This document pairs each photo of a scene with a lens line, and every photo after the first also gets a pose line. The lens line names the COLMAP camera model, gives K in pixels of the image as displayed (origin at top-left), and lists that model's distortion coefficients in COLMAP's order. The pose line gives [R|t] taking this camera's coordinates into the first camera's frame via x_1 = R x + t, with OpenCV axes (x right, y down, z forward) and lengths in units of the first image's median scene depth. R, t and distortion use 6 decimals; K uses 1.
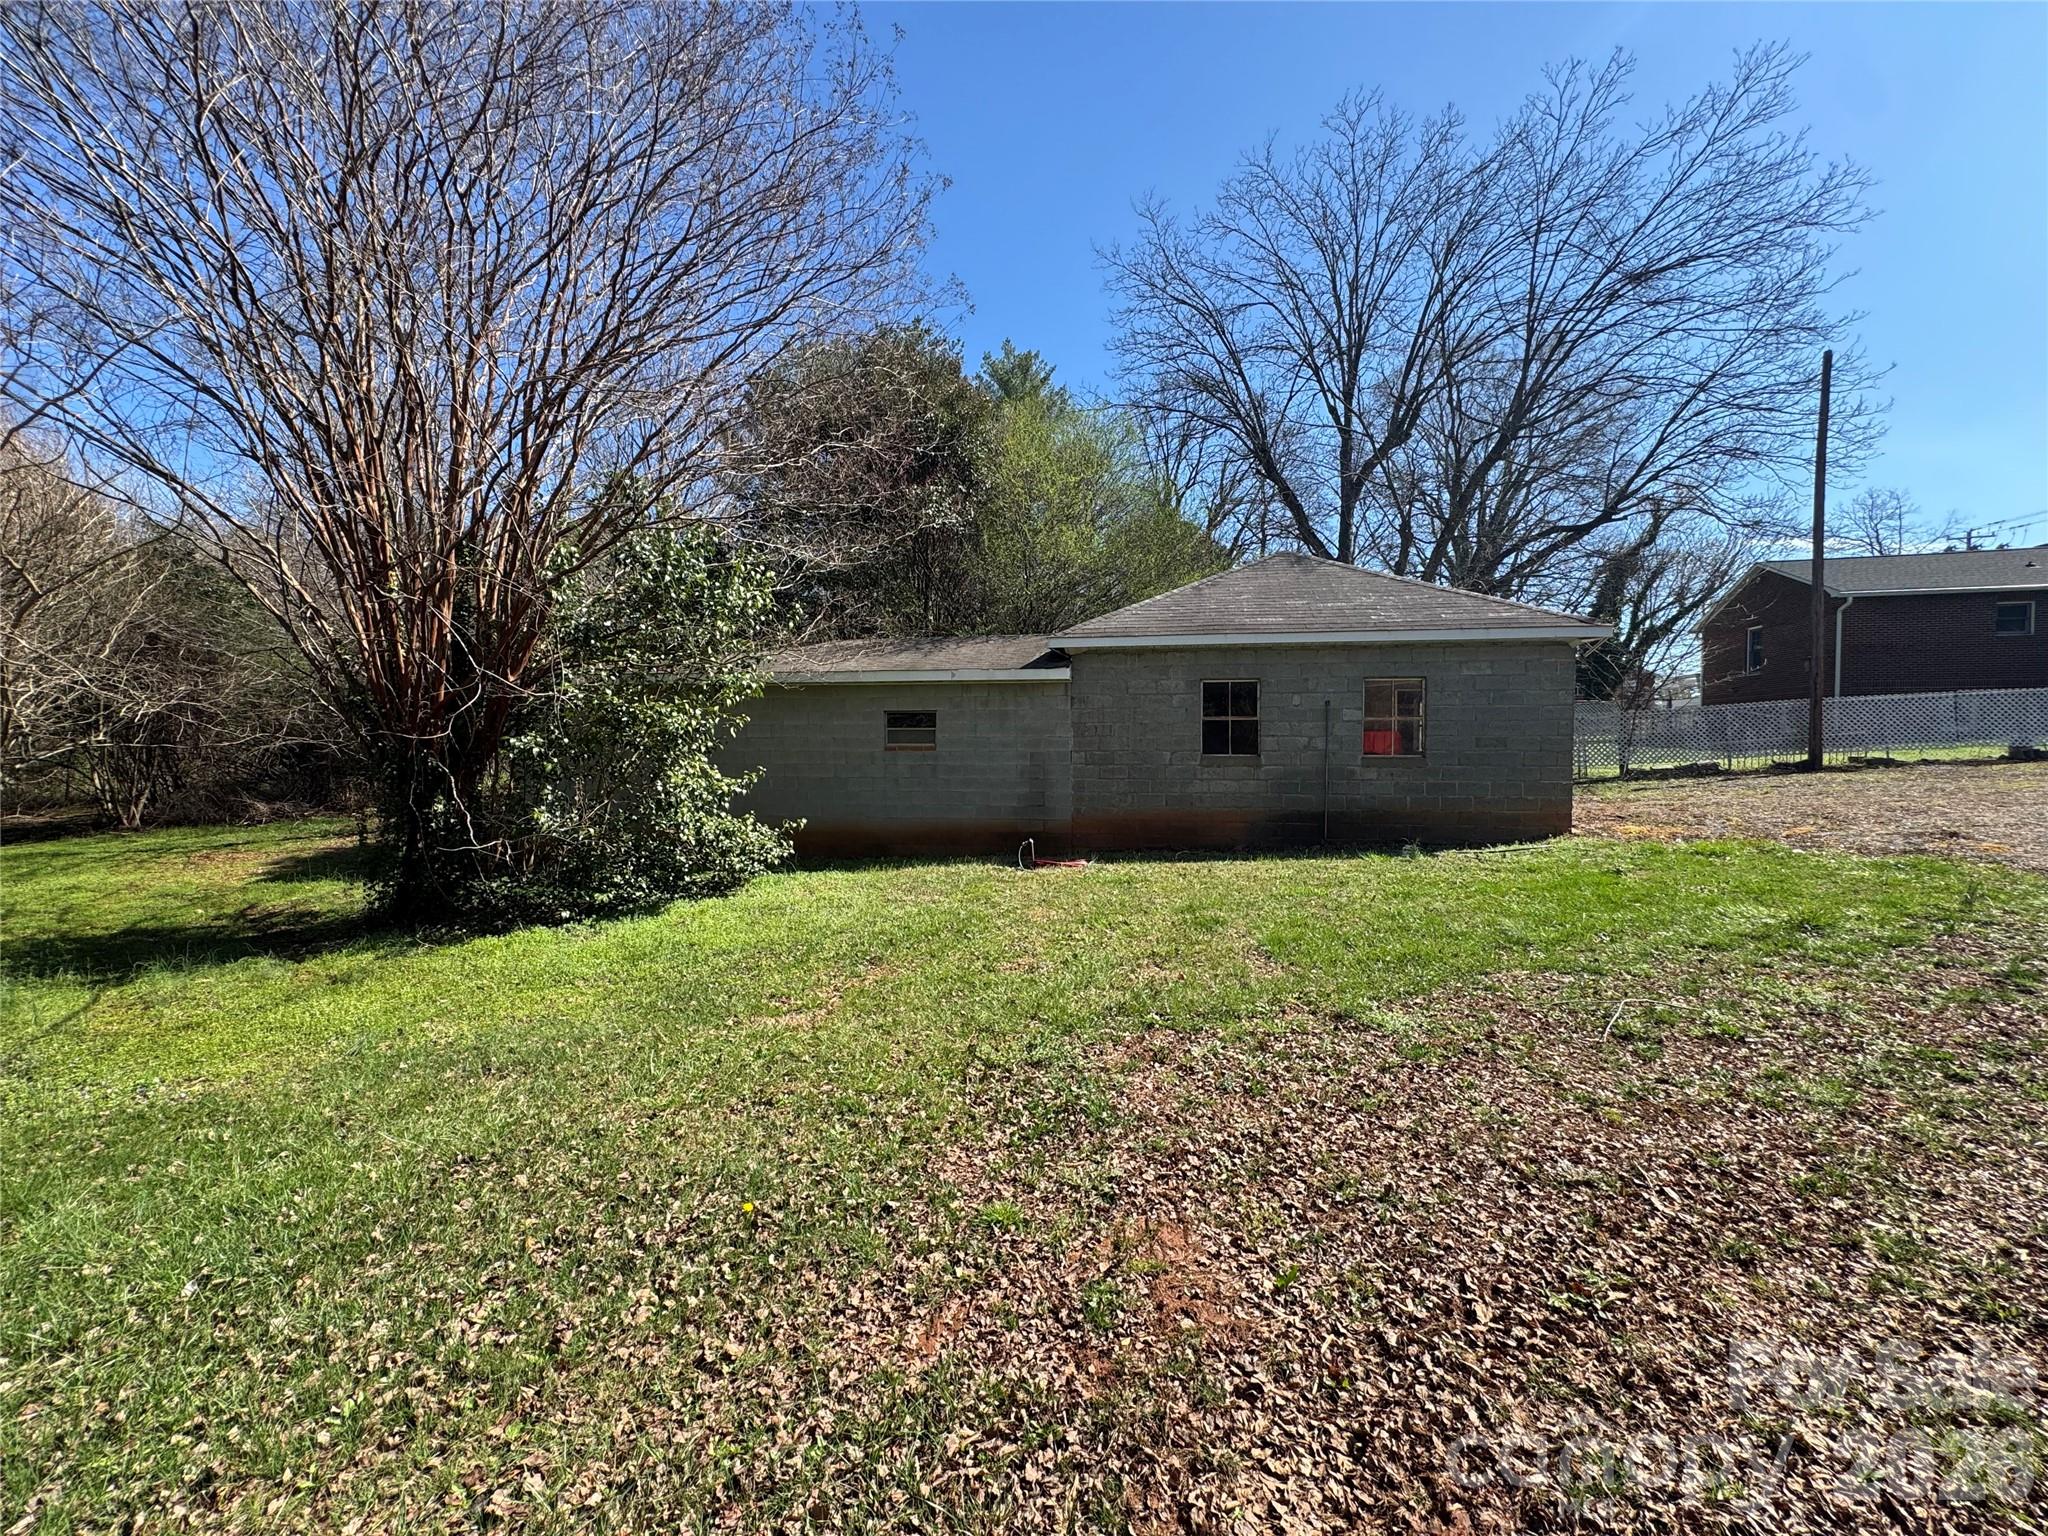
lens RADIAL K [[817.3, 0, 1022.0], [0, 817.3, 767.8], [0, 0, 1]] dist [-0.001135, -0.000133]
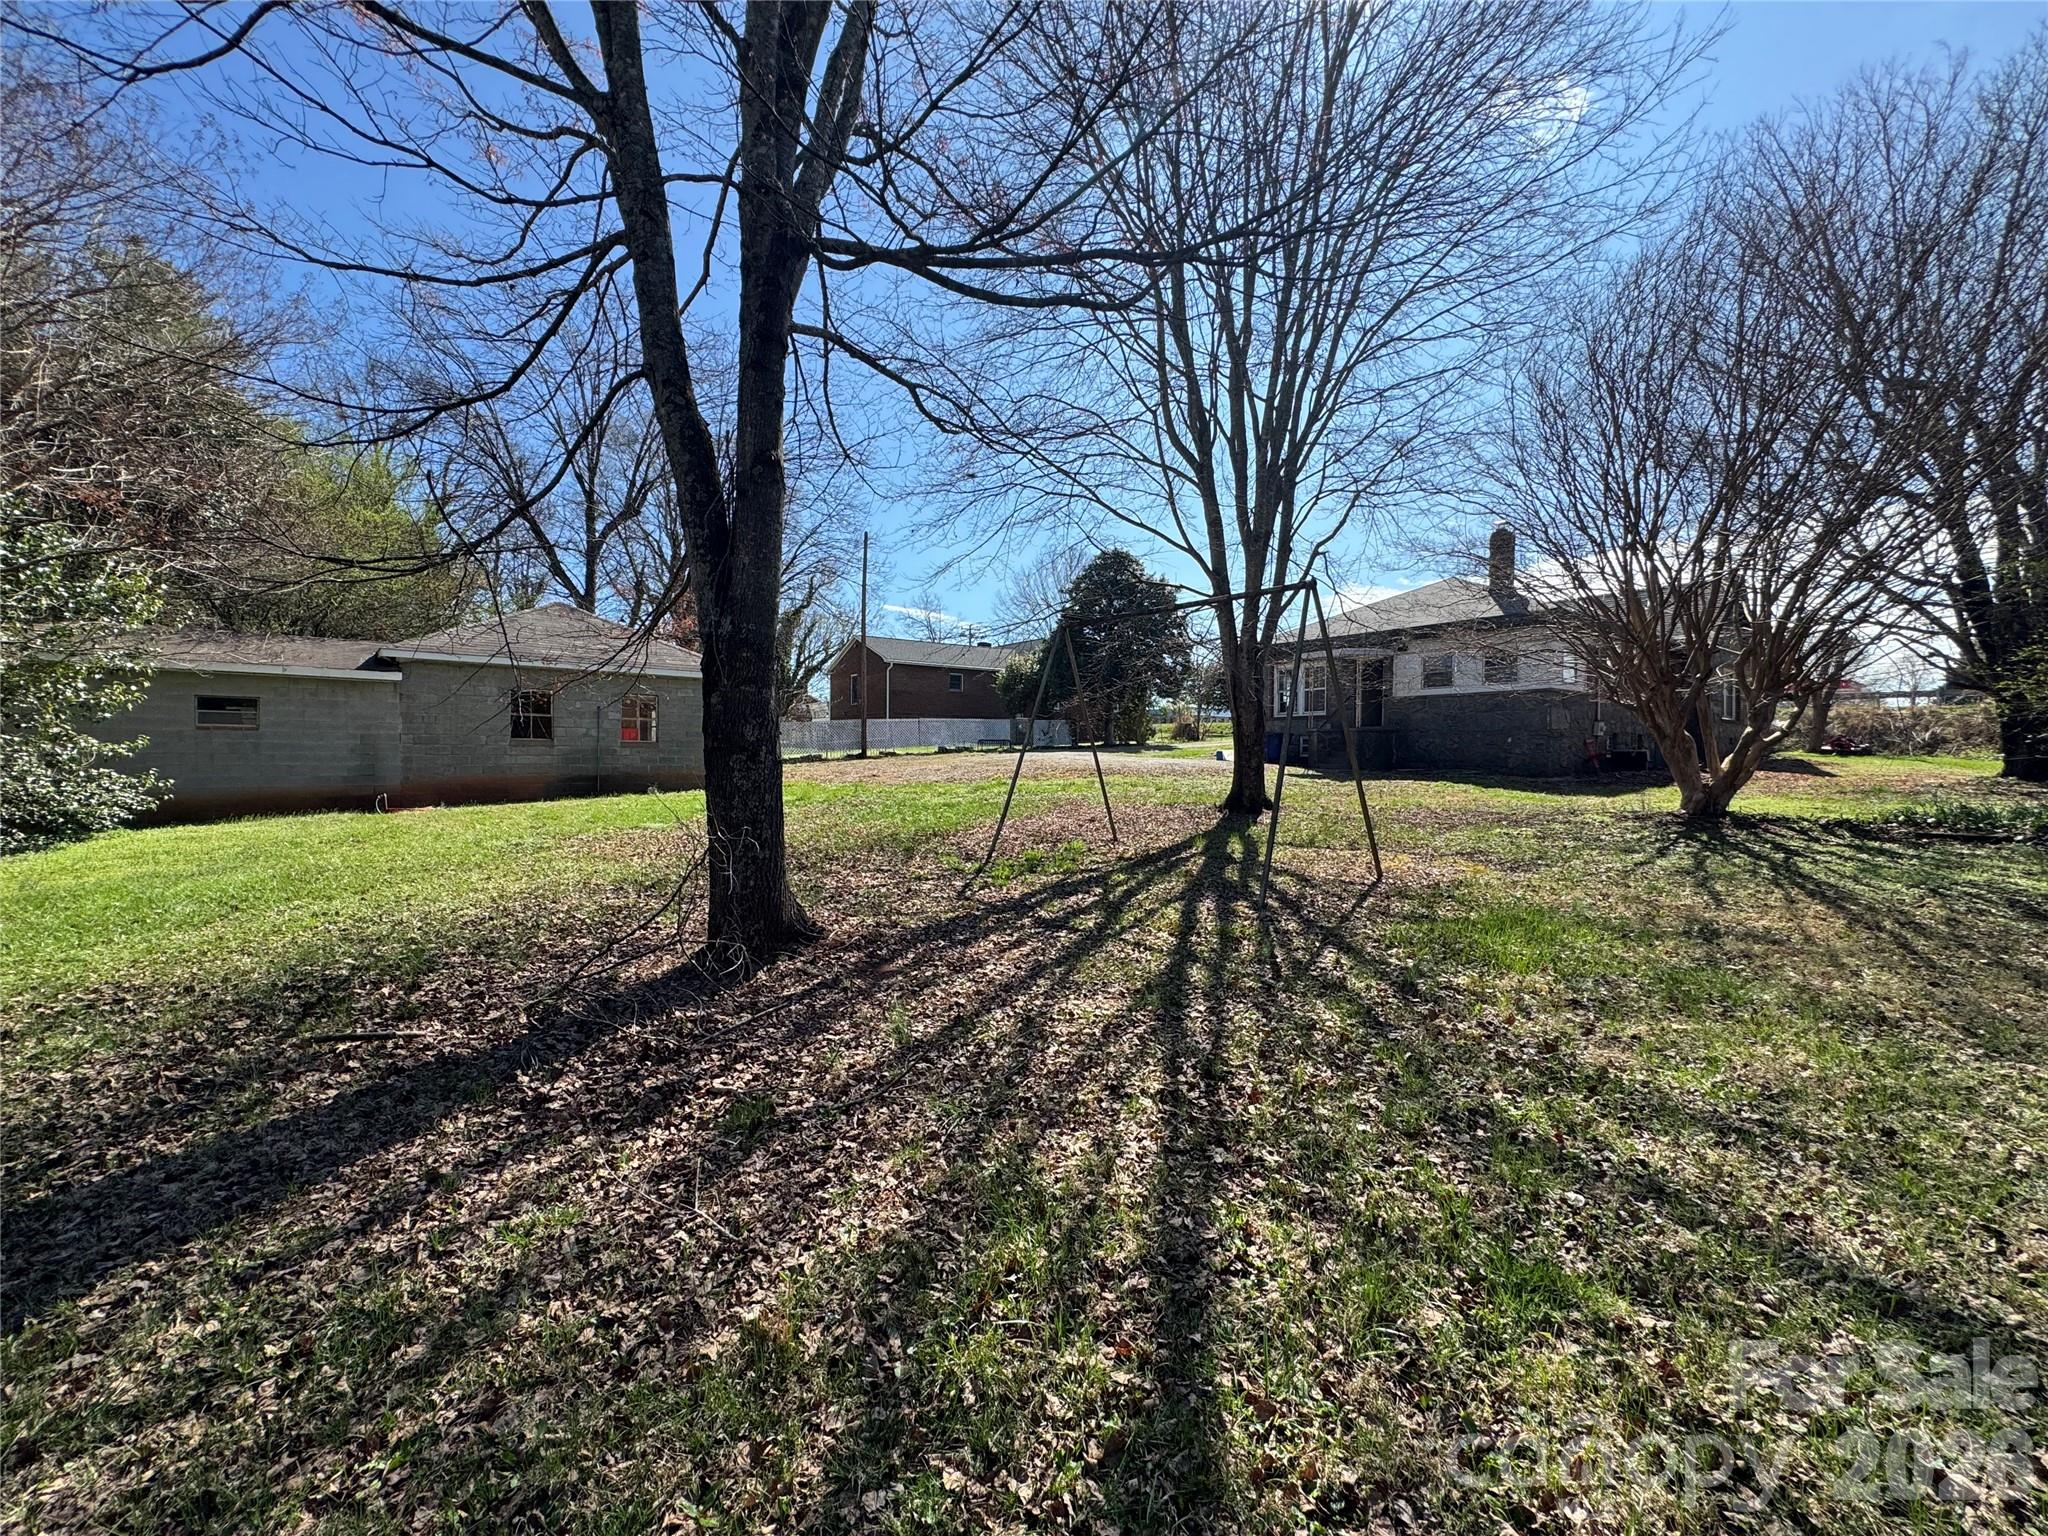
lens RADIAL K [[817.3, 0, 1022.0], [0, 817.3, 767.8], [0, 0, 1]] dist [-0.001135, -0.000133]
pose [[0.630056, -0.005214, 0.776532, -0.268894], [0.013897, 0.999893, -0.004562, 0.043907], [-0.776425, 0.013666, 0.630061, -0.506095]]
